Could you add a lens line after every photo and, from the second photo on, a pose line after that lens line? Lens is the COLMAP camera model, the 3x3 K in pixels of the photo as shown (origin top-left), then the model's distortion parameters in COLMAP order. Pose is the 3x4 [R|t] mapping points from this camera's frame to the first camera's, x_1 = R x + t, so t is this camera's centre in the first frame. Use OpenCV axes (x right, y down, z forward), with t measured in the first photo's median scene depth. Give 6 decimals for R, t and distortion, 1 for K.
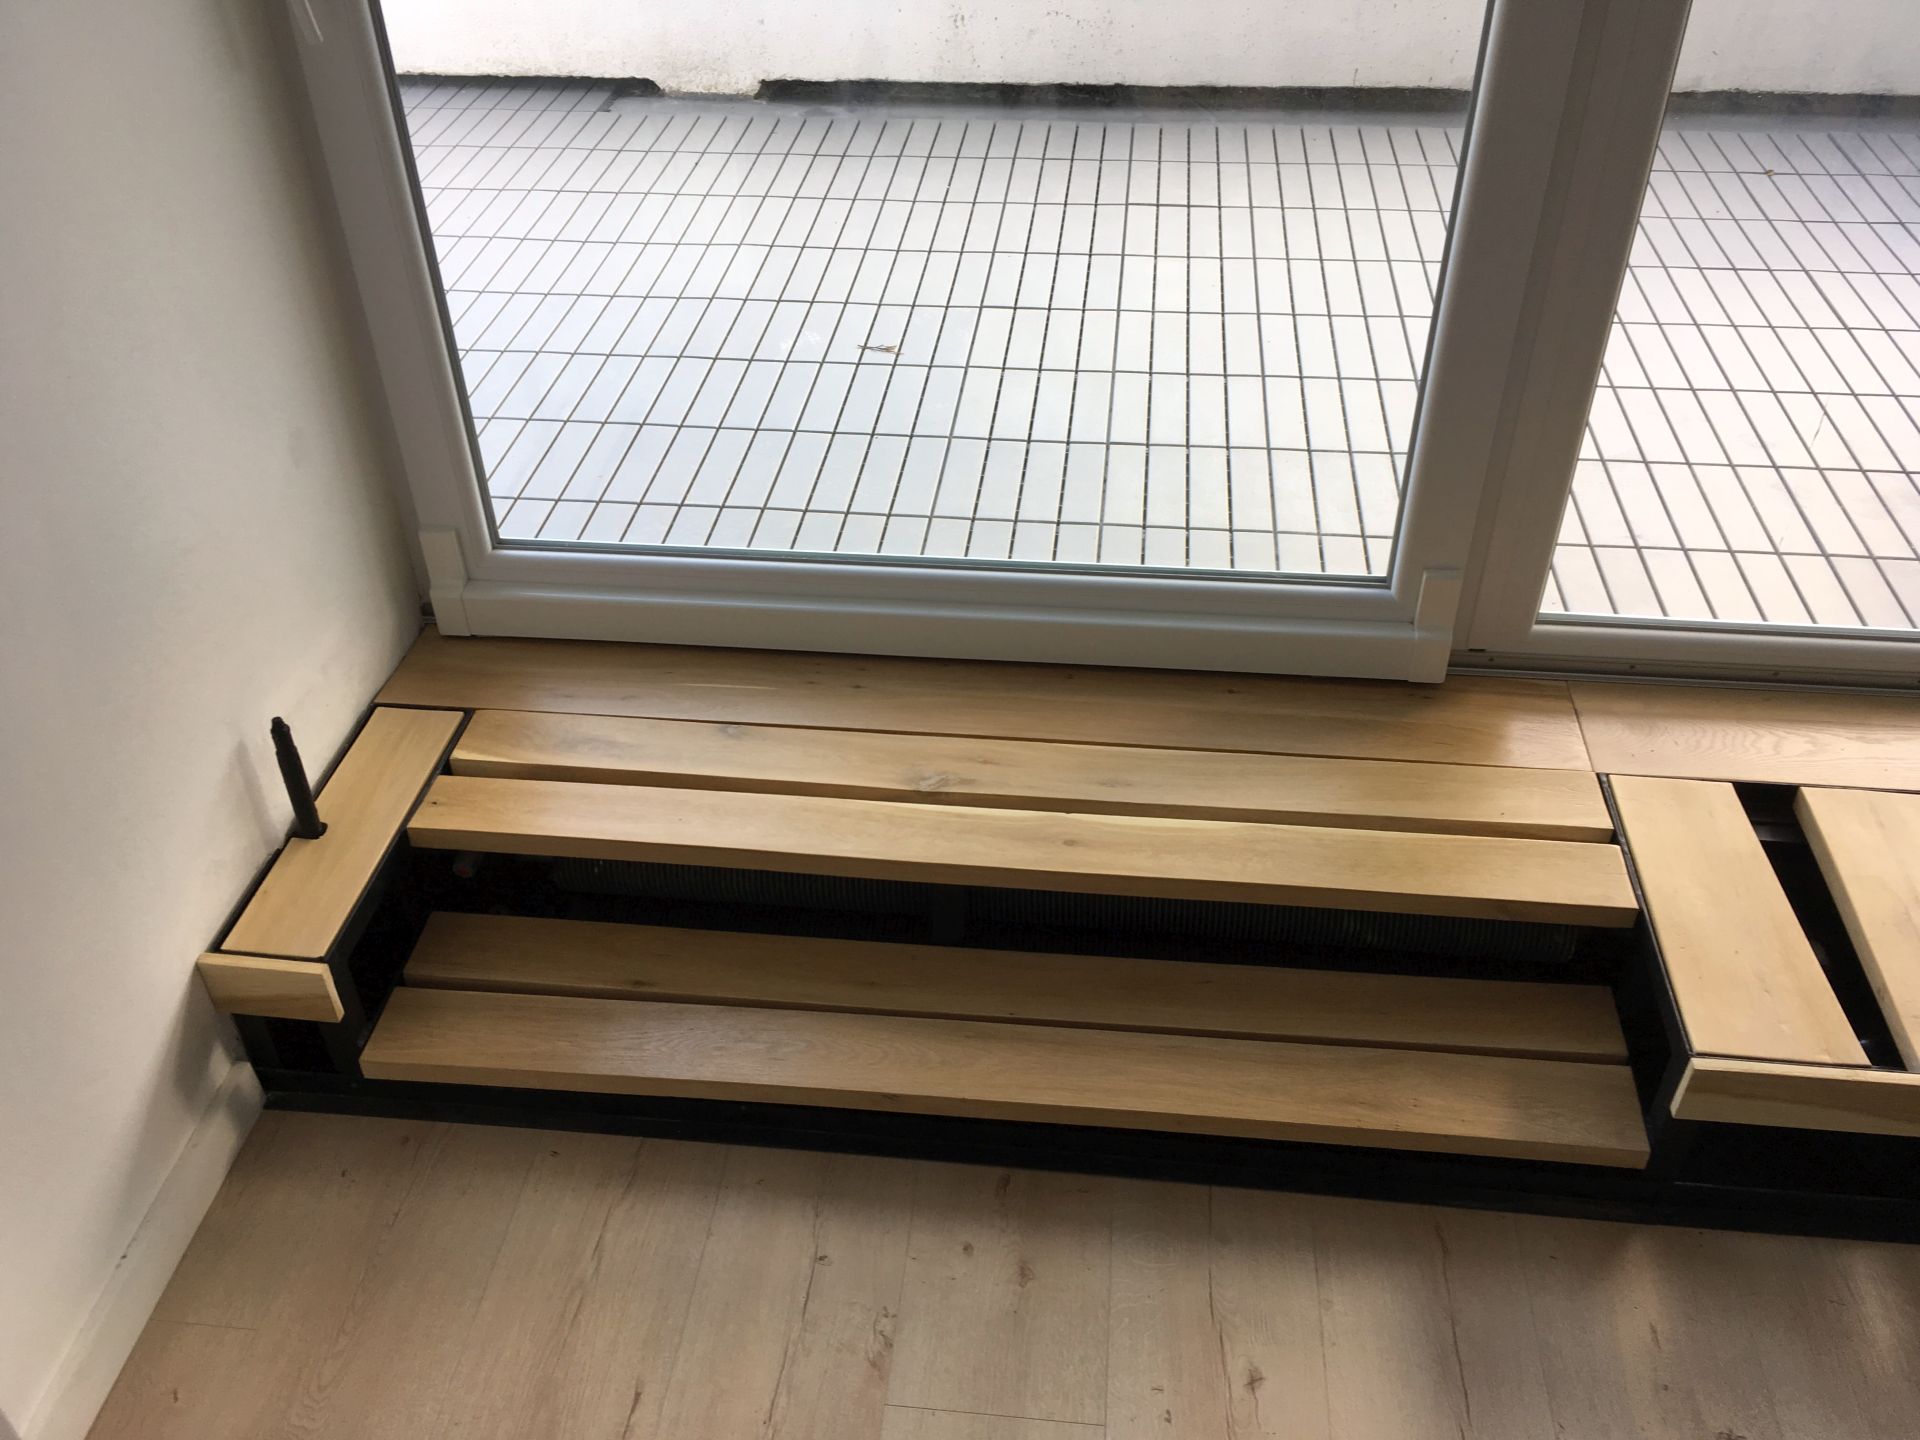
lens RADIAL K [[1648.7, 0, 960.0], [0, 1648.7, 720.0], [0, 0, 1]] dist [0.087791, -0.126820]
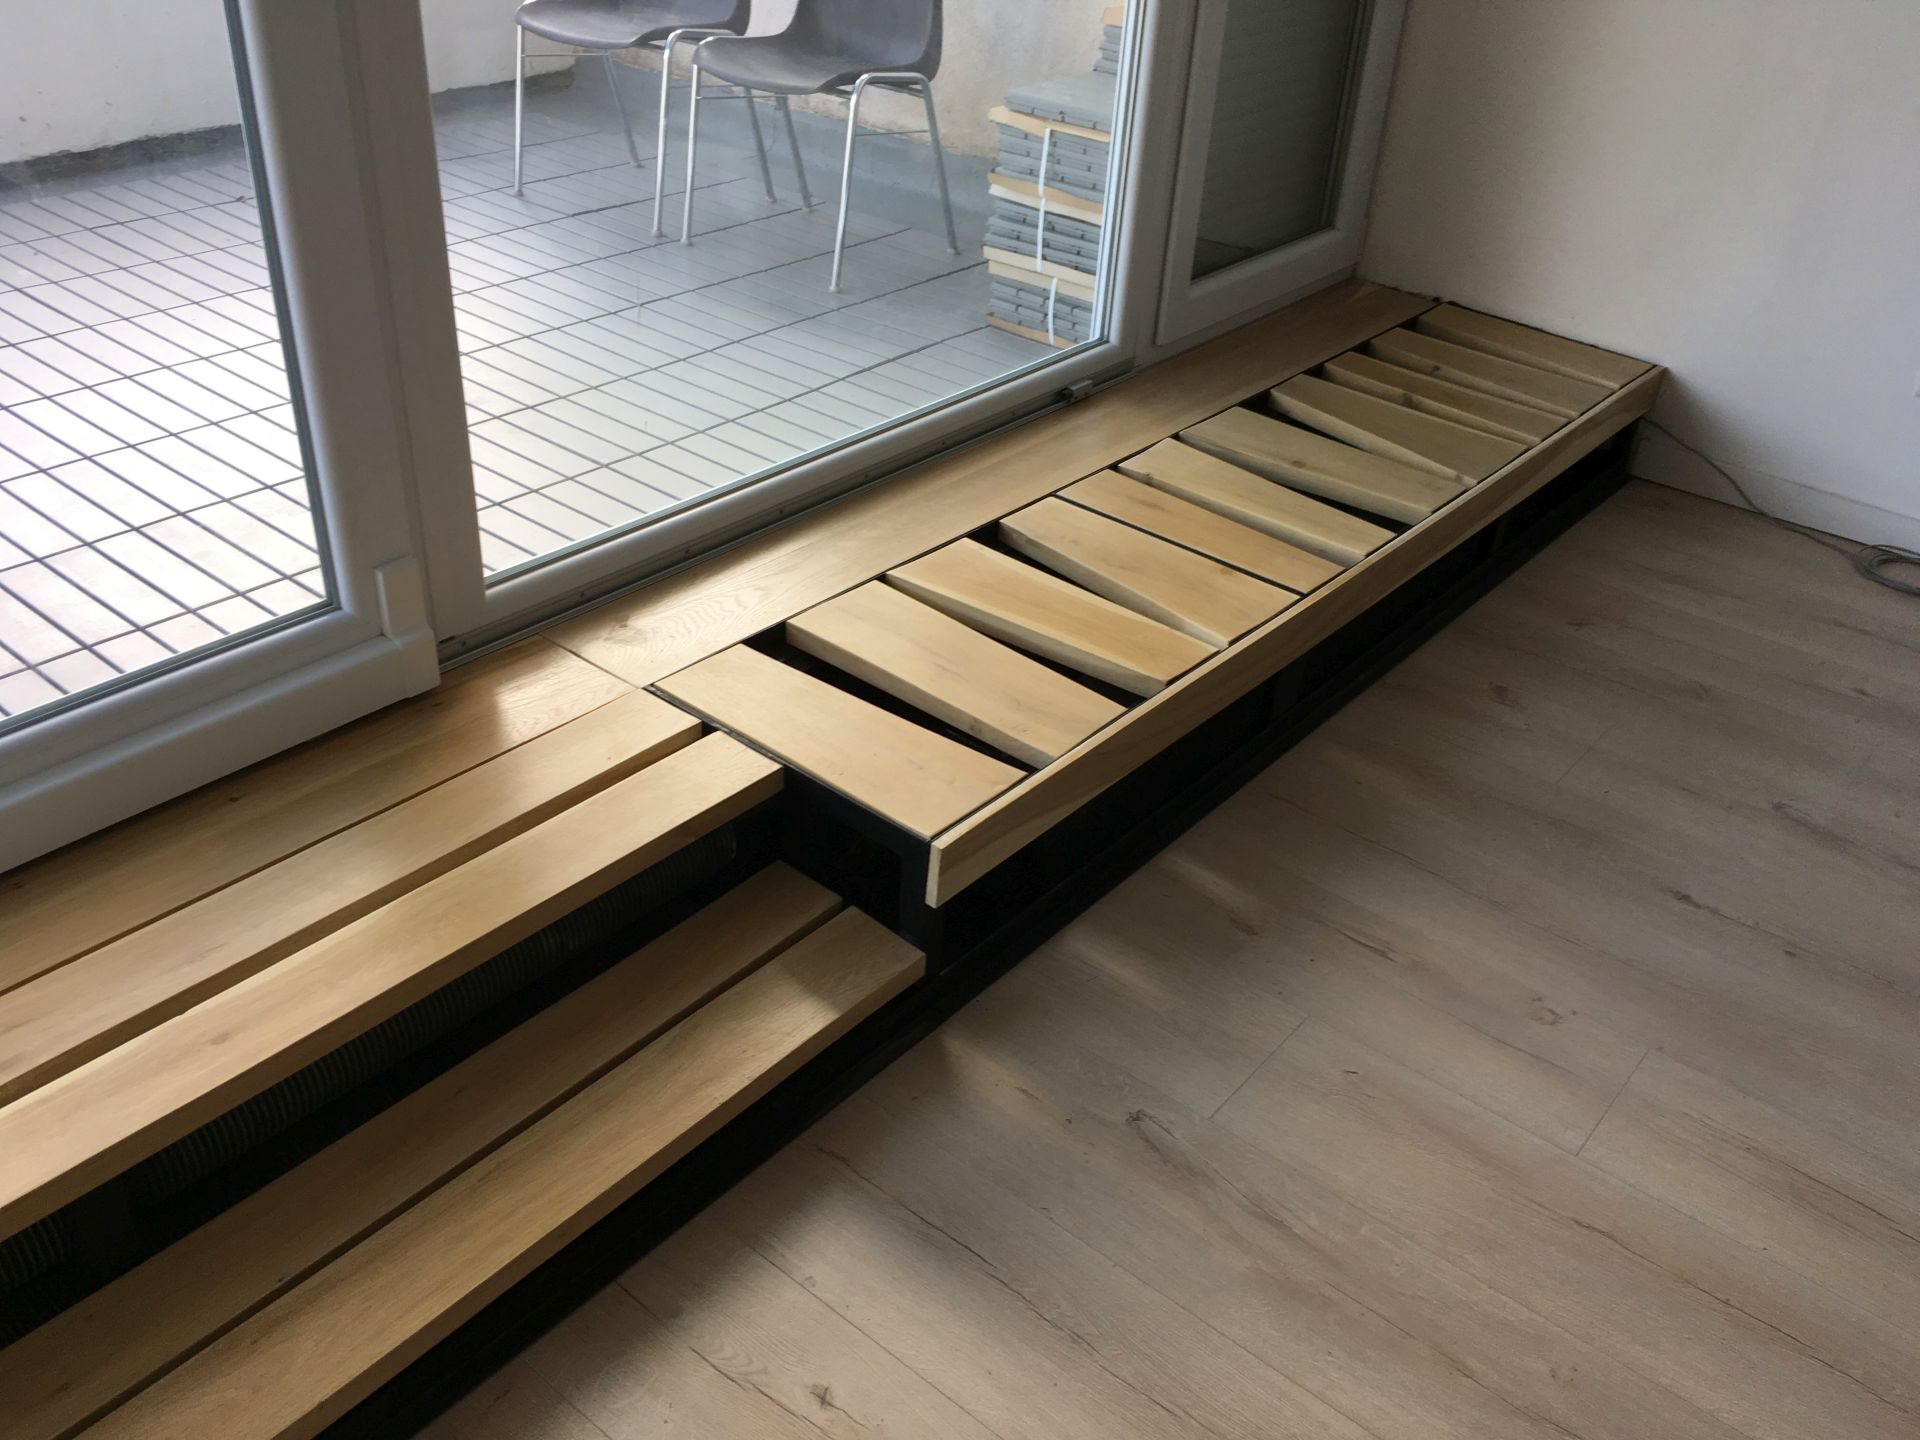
lens RADIAL K [[1648.7, 0, 960.0], [0, 1648.7, 720.0], [0, 0, 1]] dist [0.087791, -0.126820]
pose [[0.552964, -0.409038, 0.725892, -0.212010], [0.463525, 0.874964, 0.139939, -0.001072], [-0.692370, 0.259087, 0.673422, 0.214450]]
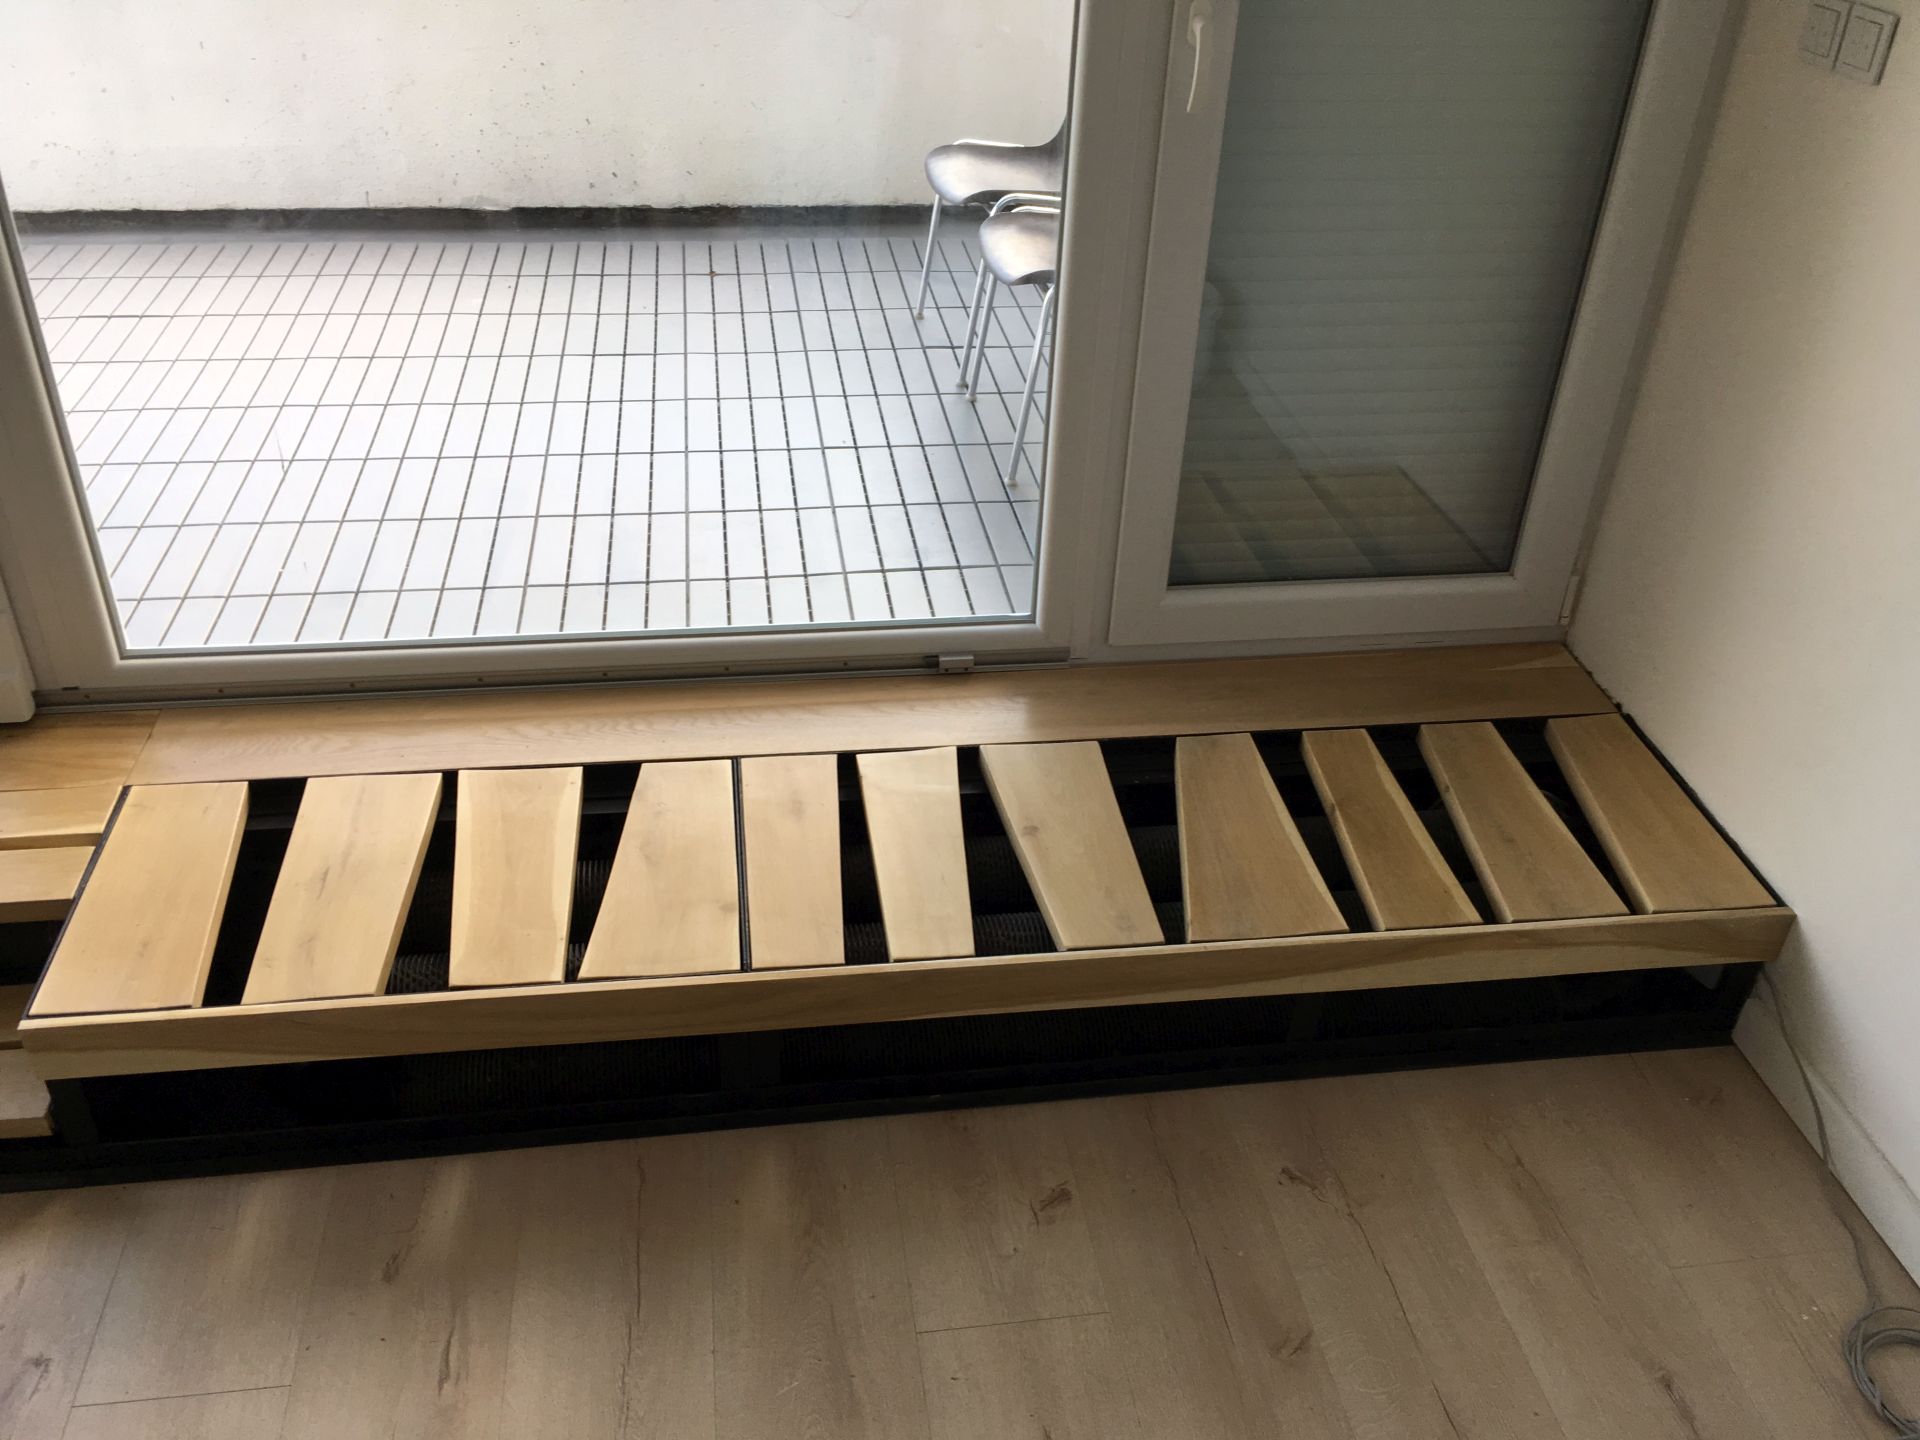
lens RADIAL K [[1648.7, 0, 960.0], [0, 1648.7, 720.0], [0, 0, 1]] dist [0.087791, -0.126820]
pose [[0.969854, -0.094845, 0.224472, 0.636048], [0.112797, 0.991253, -0.068522, 0.118783], [-0.216009, 0.091776, 0.972068, -0.174921]]
